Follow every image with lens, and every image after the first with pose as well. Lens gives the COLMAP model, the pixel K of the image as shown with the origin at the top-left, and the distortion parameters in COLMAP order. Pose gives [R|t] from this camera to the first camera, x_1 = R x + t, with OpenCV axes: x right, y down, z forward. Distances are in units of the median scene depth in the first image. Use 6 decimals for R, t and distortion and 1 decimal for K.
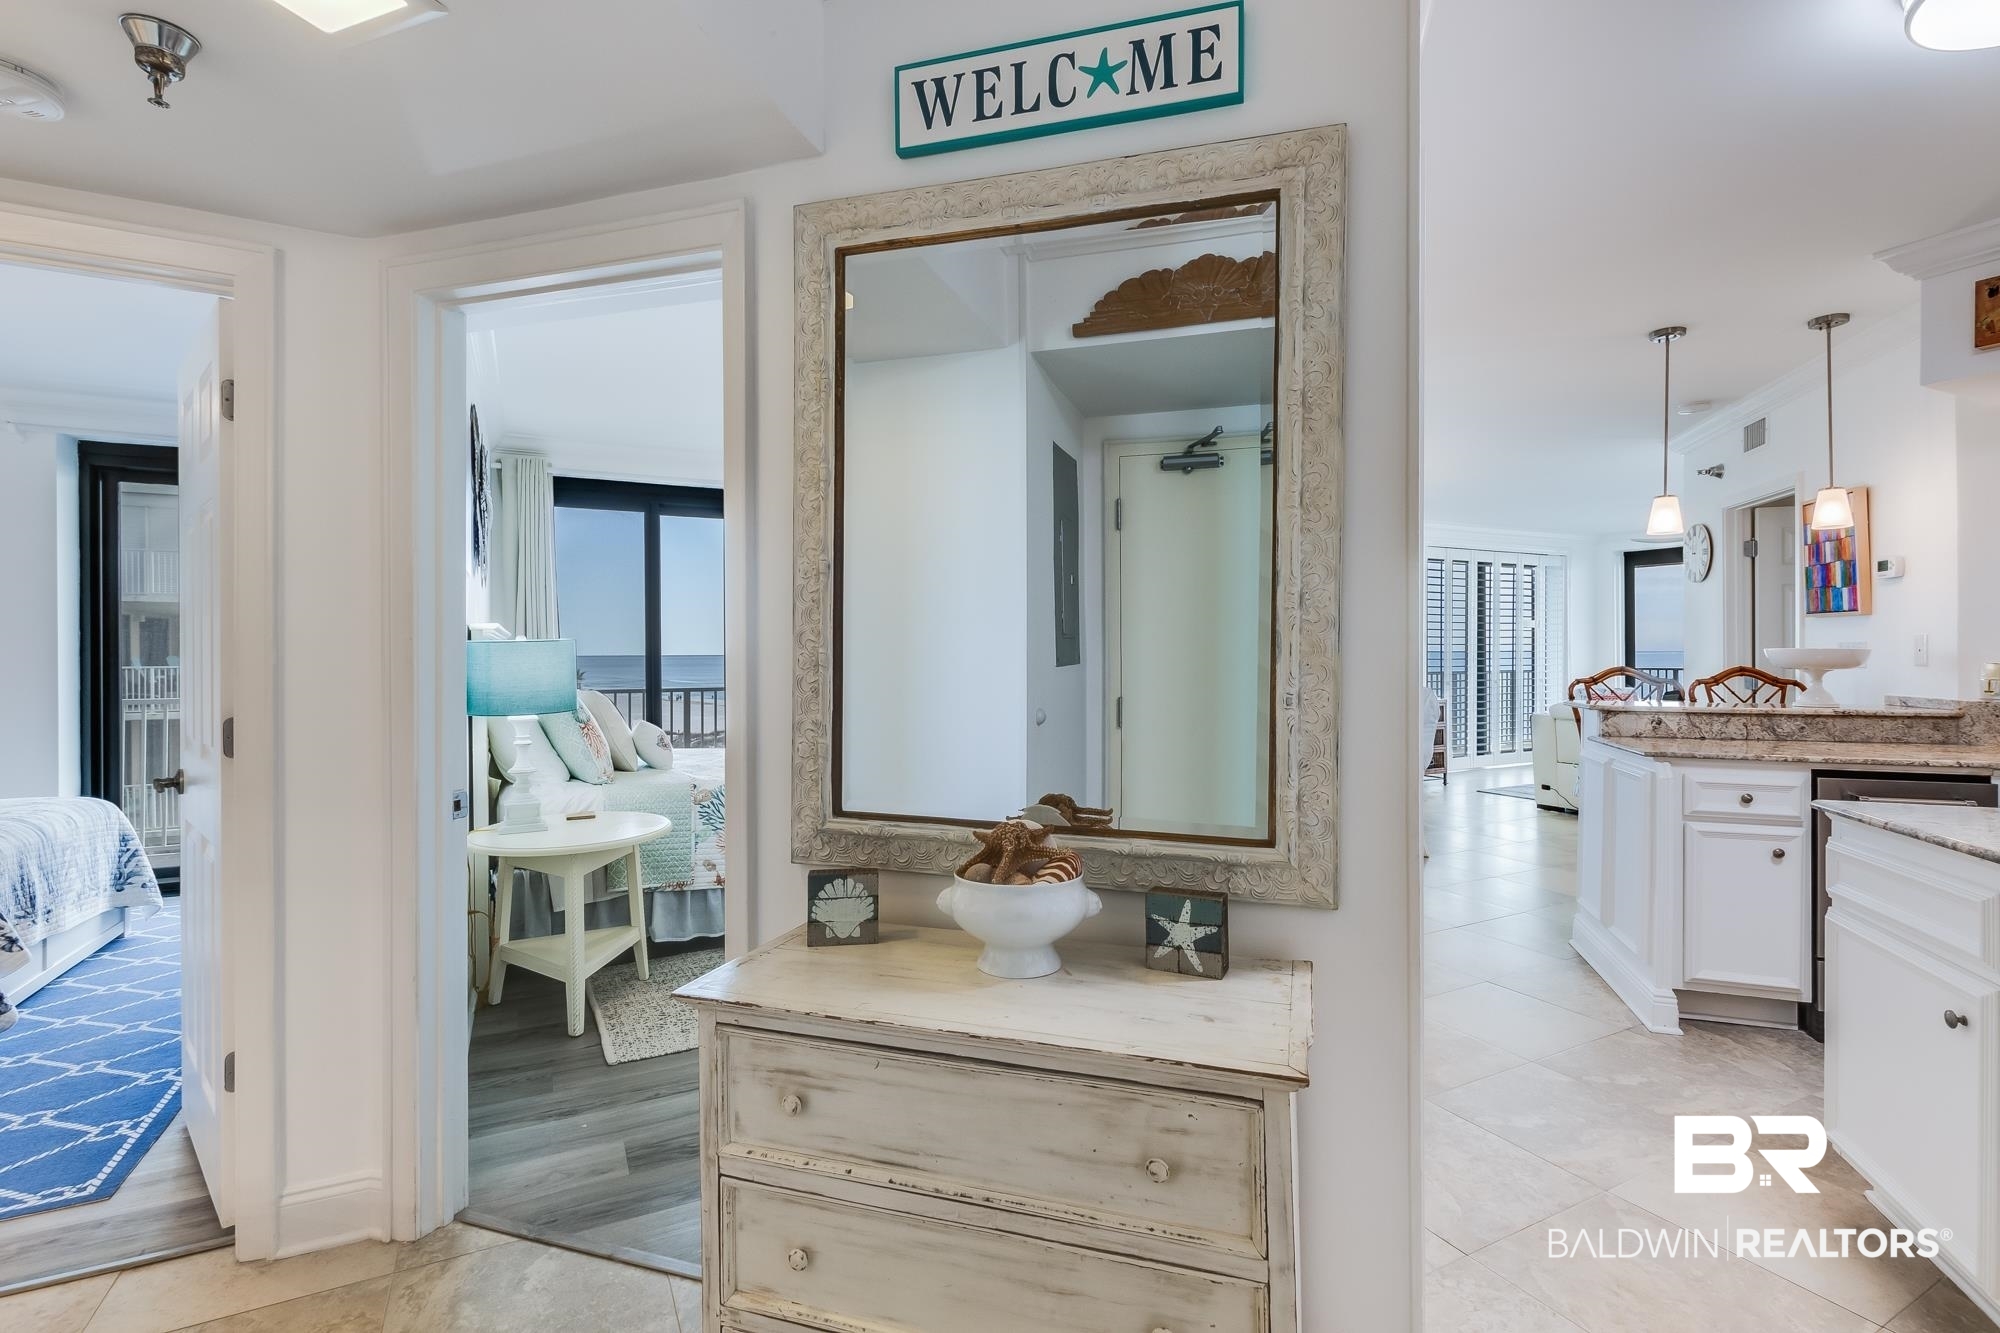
lens RADIAL K [[917.6, 0, 995.6], [0, 917.6, 666.4], [0, 0, 1]] dist [0.003710, -0.005494]
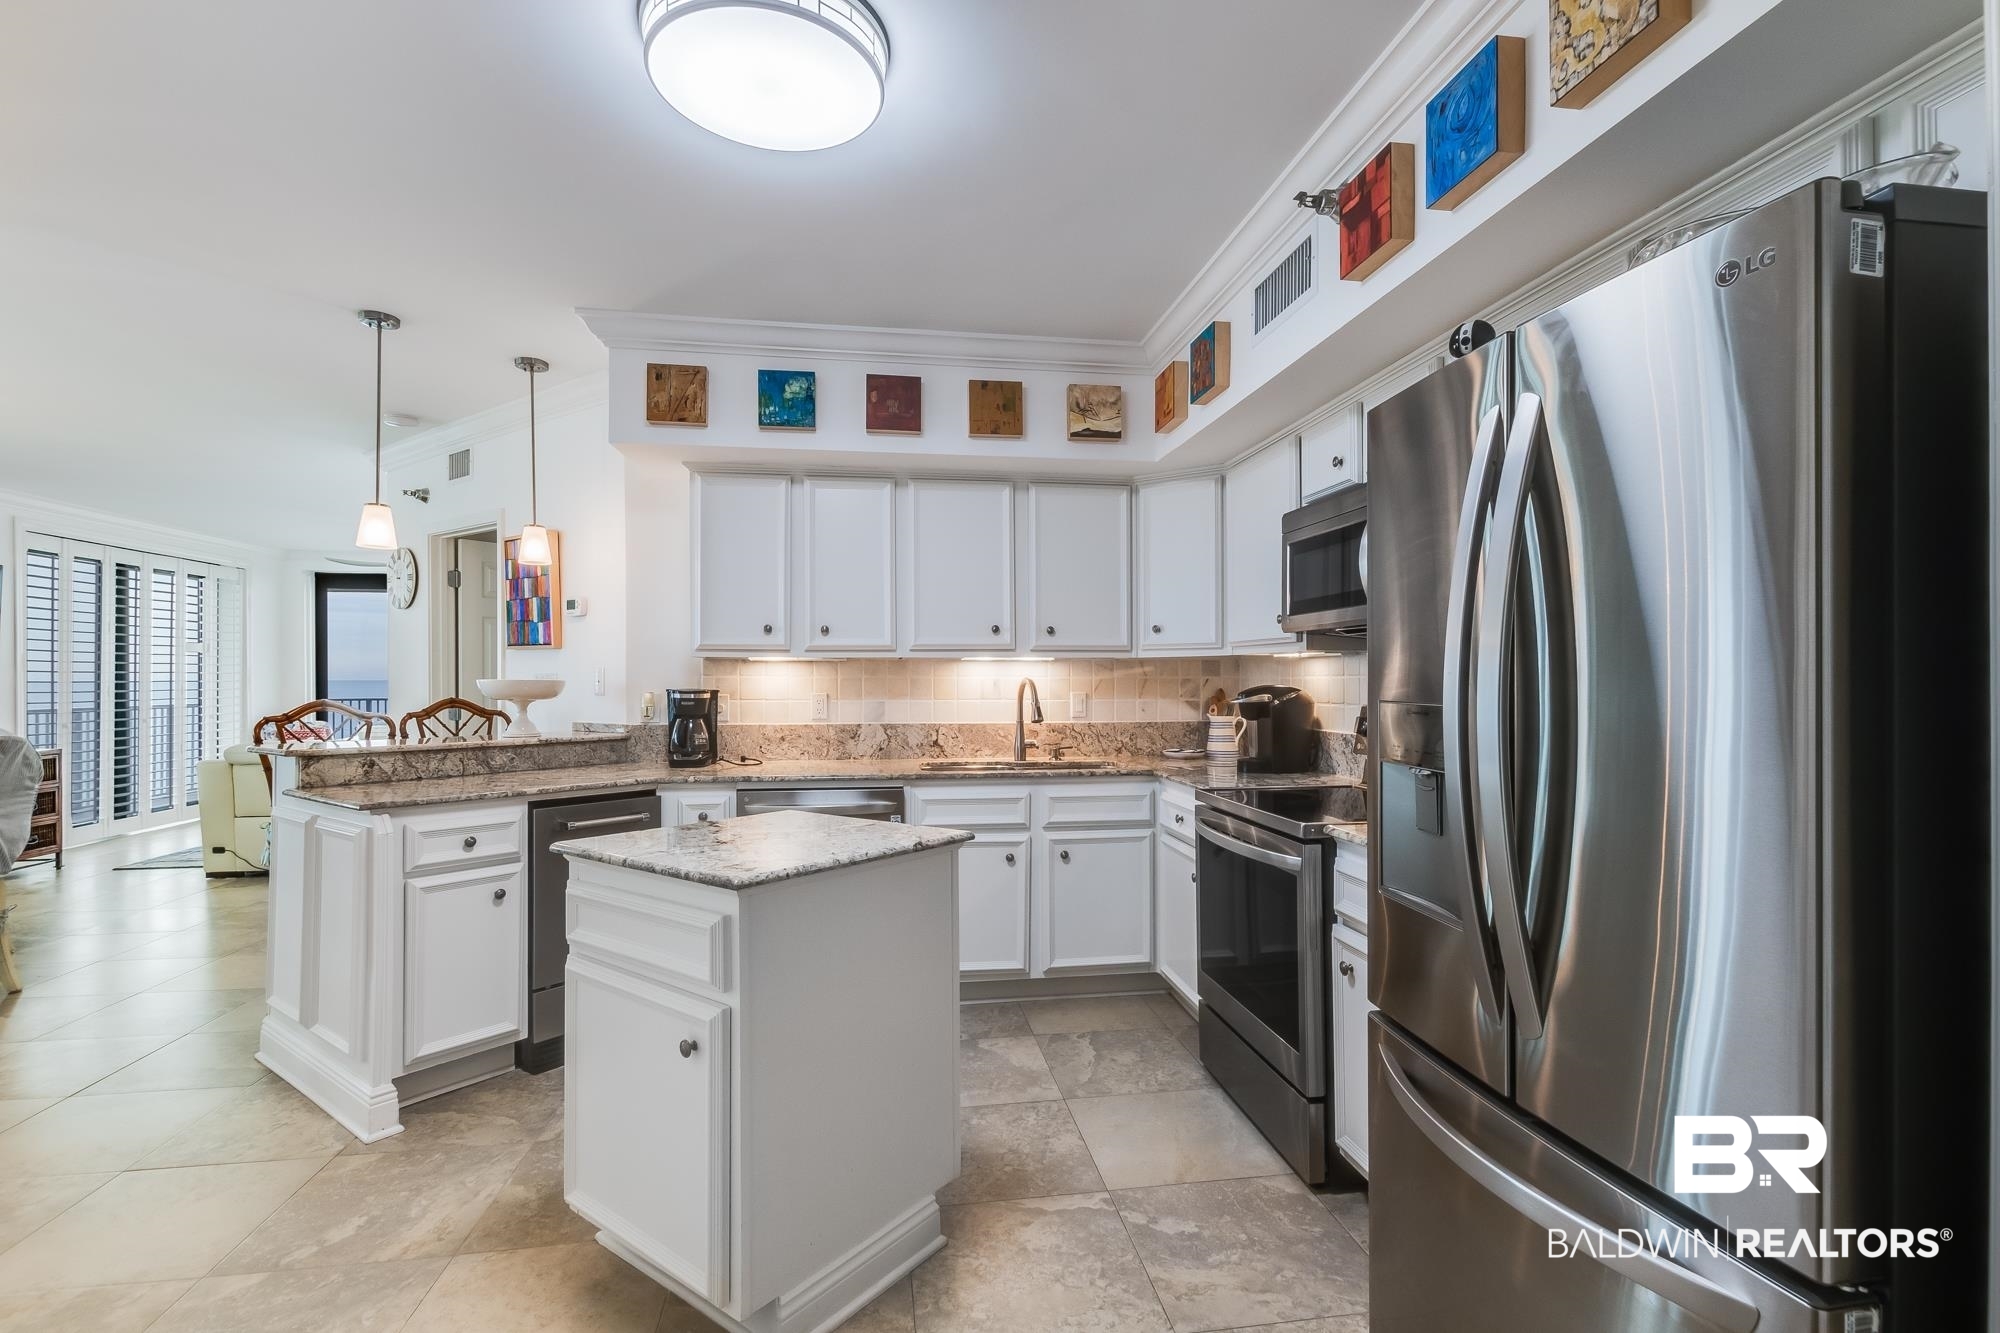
lens RADIAL K [[899.7, 0, 998.1], [0, 899.7, 671.1], [0, 0, 1]] dist [0.010205, -0.006720]
pose [[0.311303, 0.012216, 0.950232, 0.096597], [0.014174, 0.999746, -0.017496, -0.003745], [-0.950205, 0.018915, 0.311051, 0.169425]]
